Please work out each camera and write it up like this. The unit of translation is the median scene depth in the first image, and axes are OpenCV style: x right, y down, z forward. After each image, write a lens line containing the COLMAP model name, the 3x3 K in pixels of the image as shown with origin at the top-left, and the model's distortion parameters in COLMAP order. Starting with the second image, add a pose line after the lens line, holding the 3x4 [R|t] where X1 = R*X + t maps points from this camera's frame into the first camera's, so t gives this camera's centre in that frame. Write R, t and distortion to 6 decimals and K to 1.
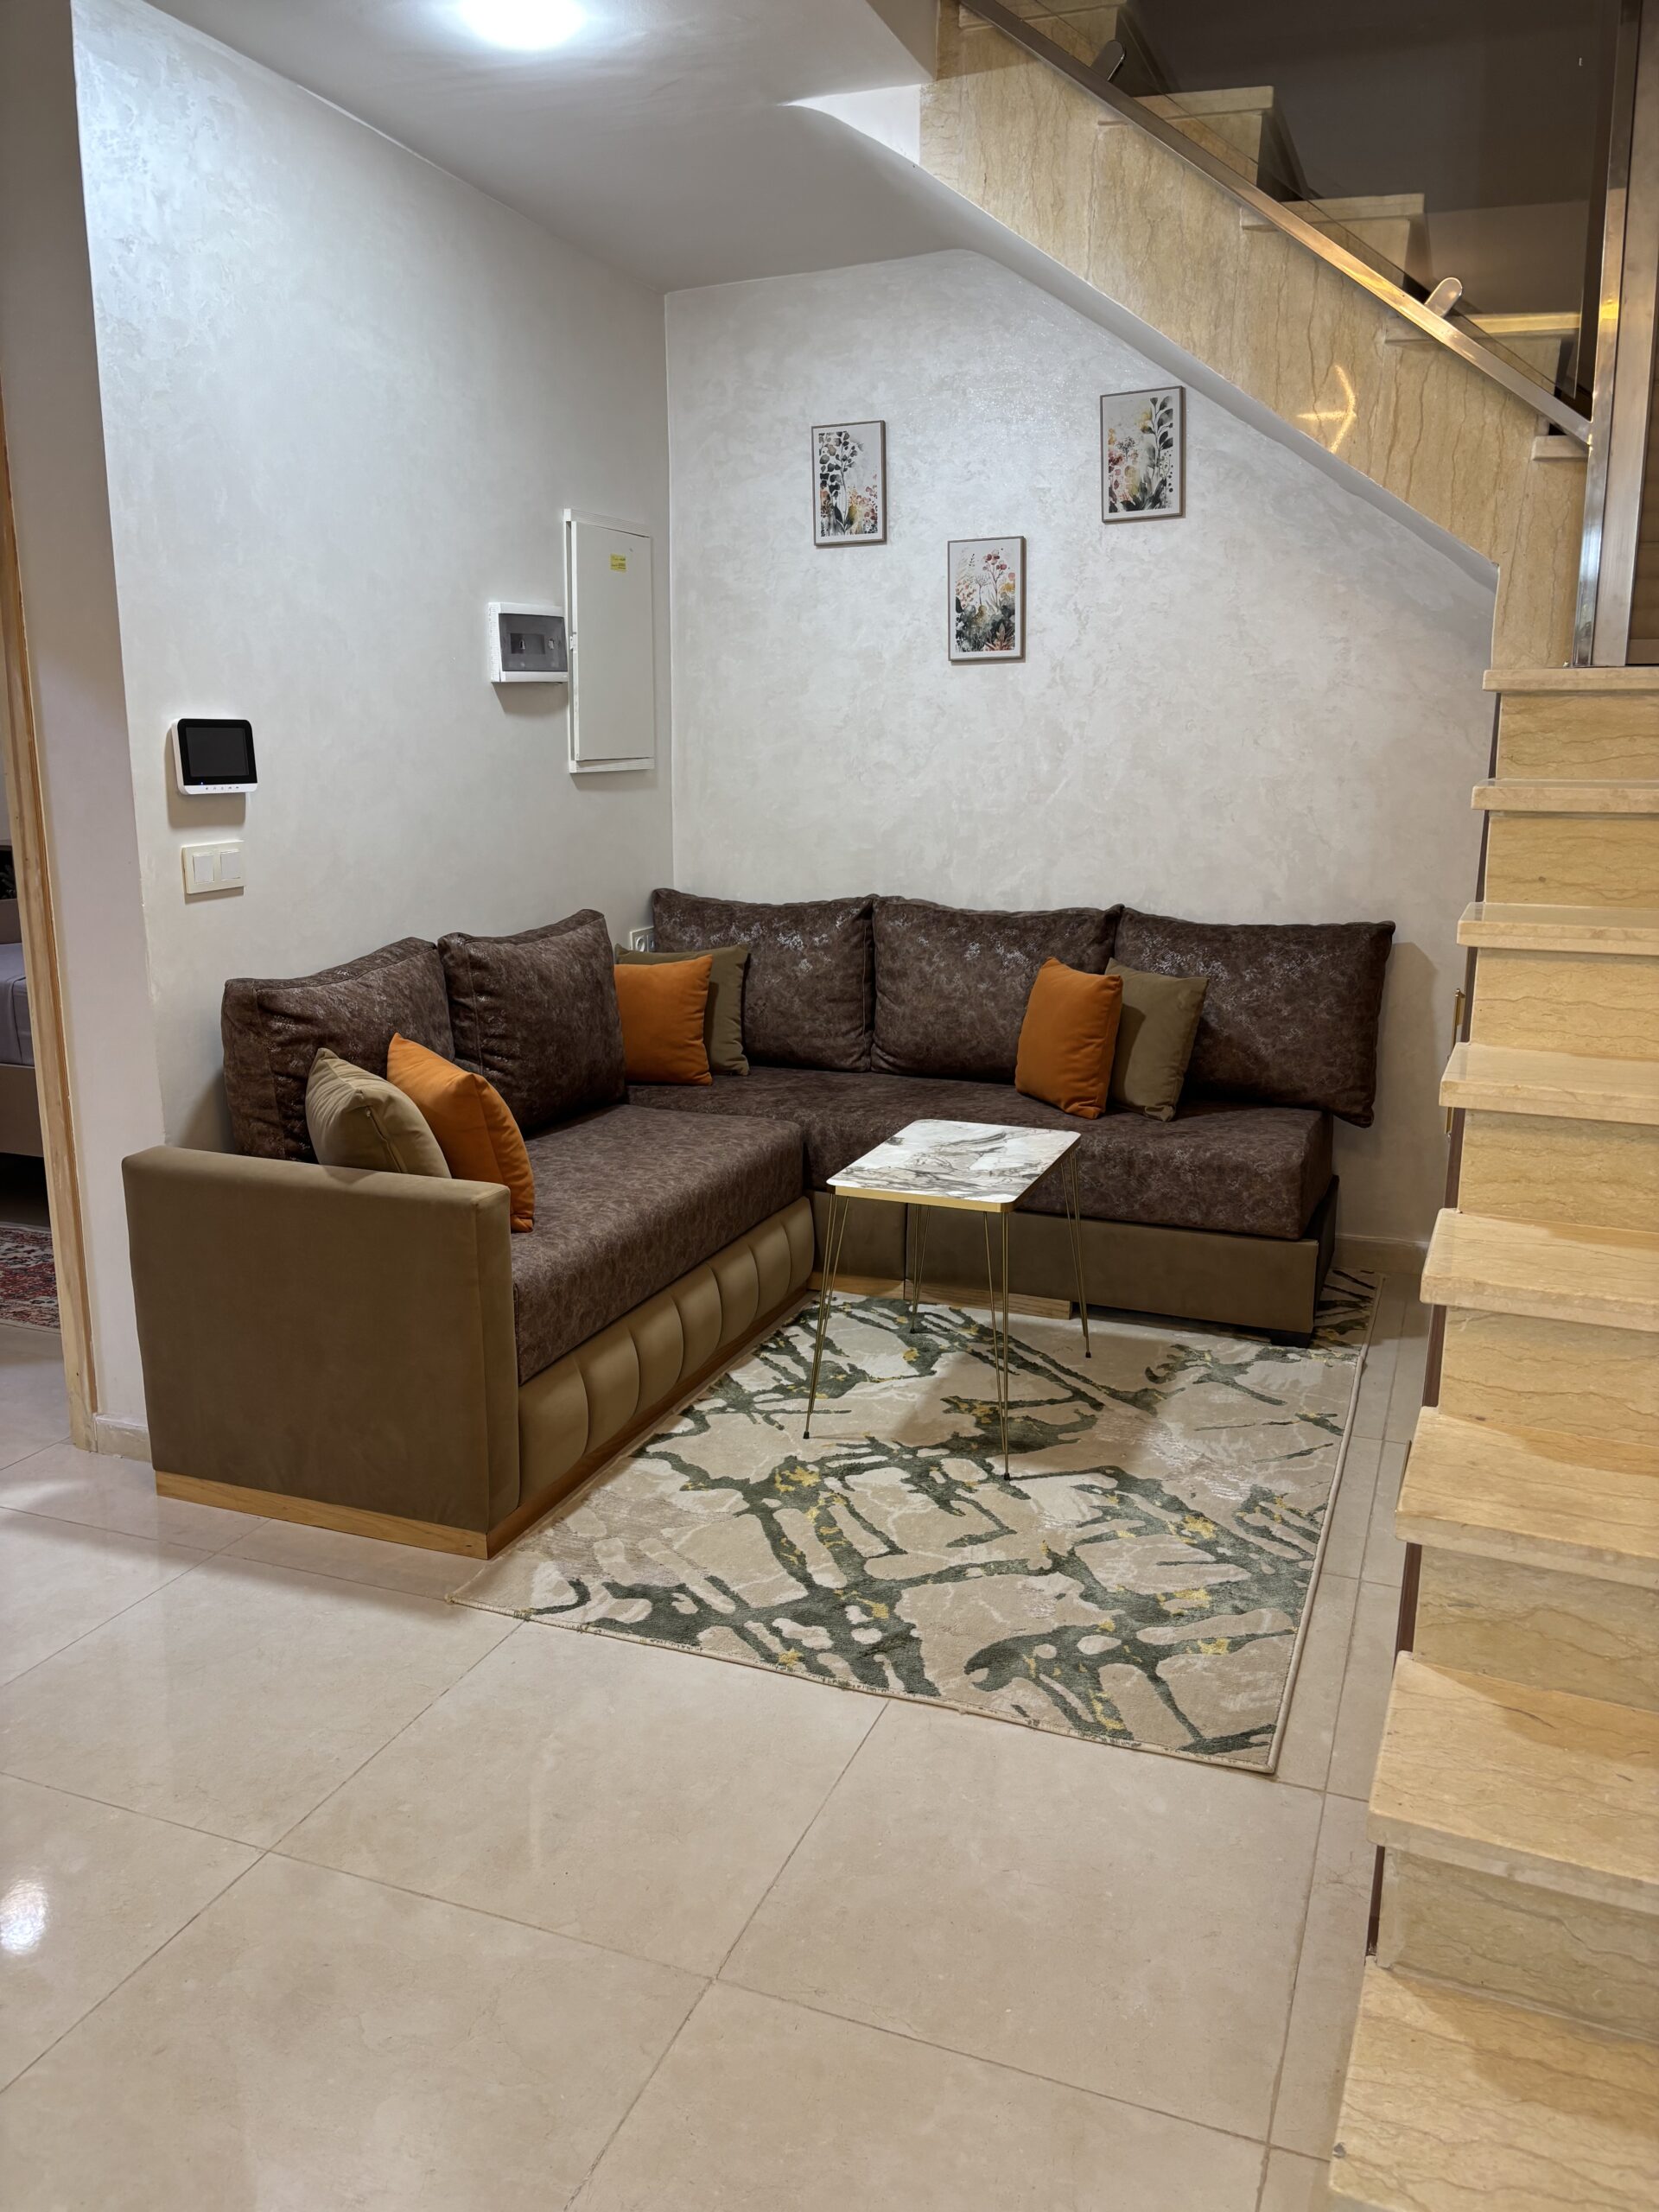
lens RADIAL K [[1654.0, 0, 817.2], [0, 1654.0, 1093.1], [0, 0, 1]] dist [0.046596, -0.084021]
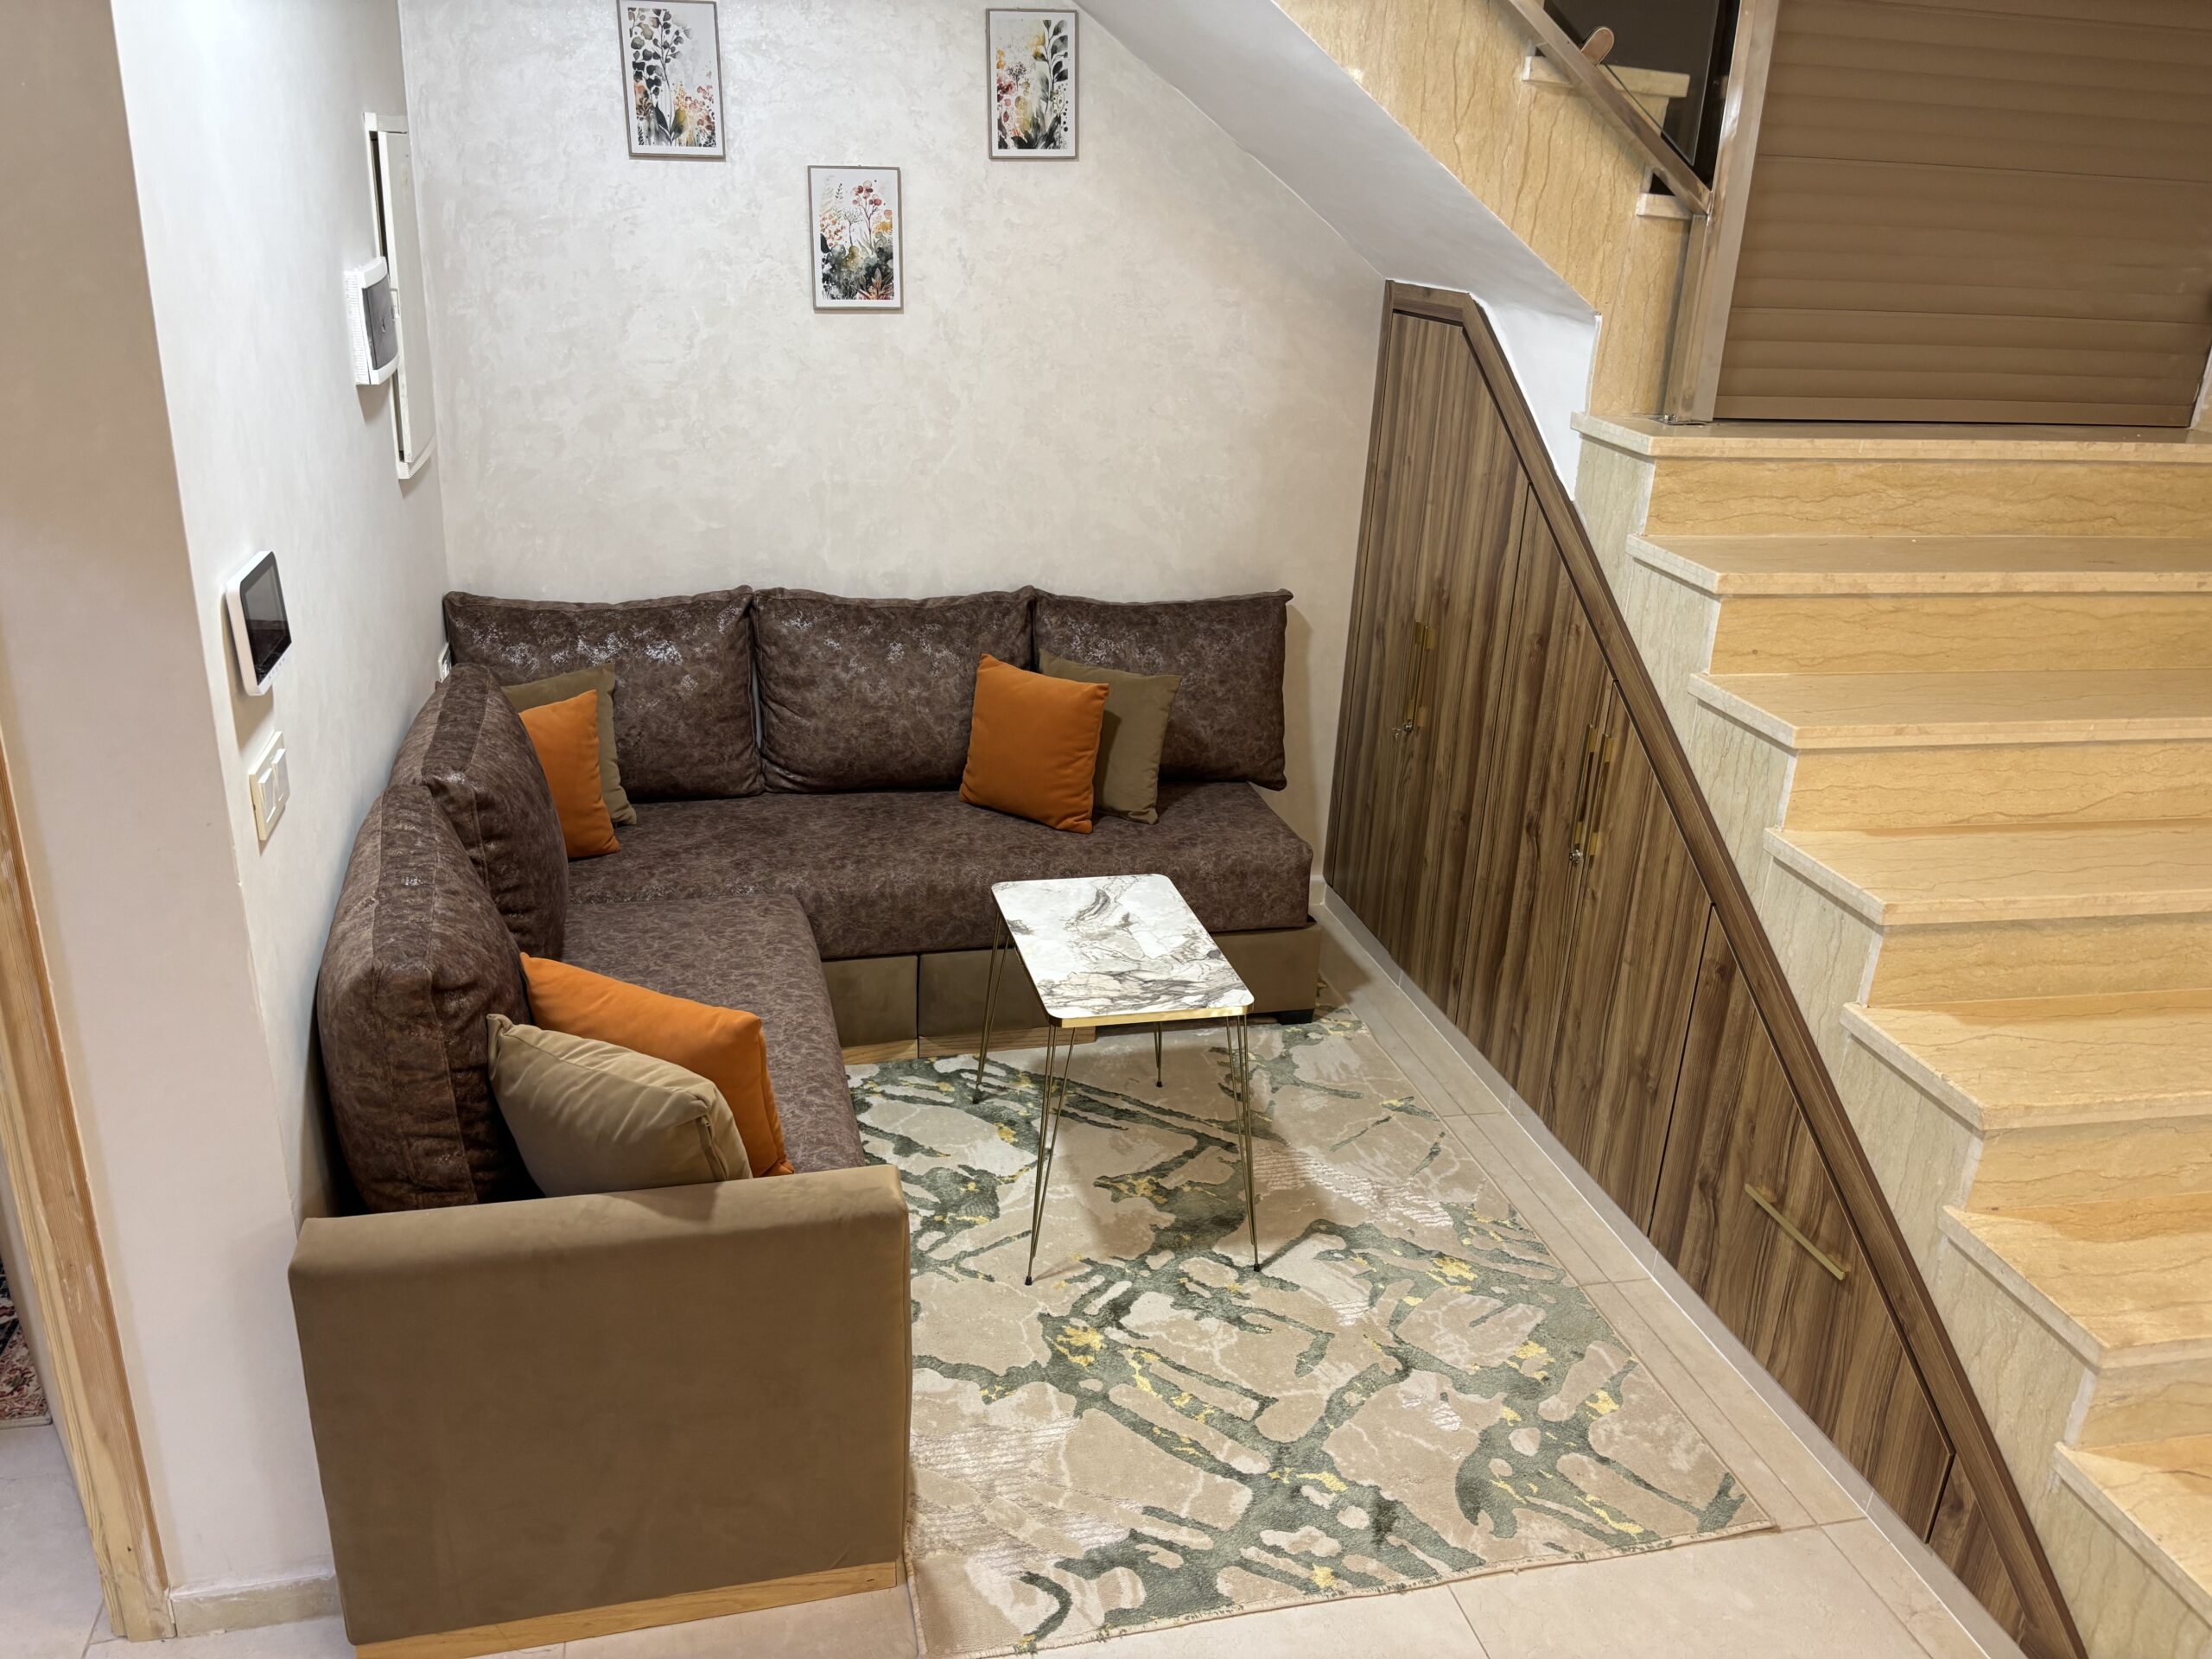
lens RADIAL K [[1669.5, 0, 1107.6], [0, 1669.5, 842.3], [0, 0, 1]] dist [0.008437, 0.005163]
pose [[0.824667, -0.176156, 0.537487, -0.332014], [0.083981, 0.977867, 0.191635, -0.157554], [-0.559349, -0.112896, 0.821209, 0.197514]]
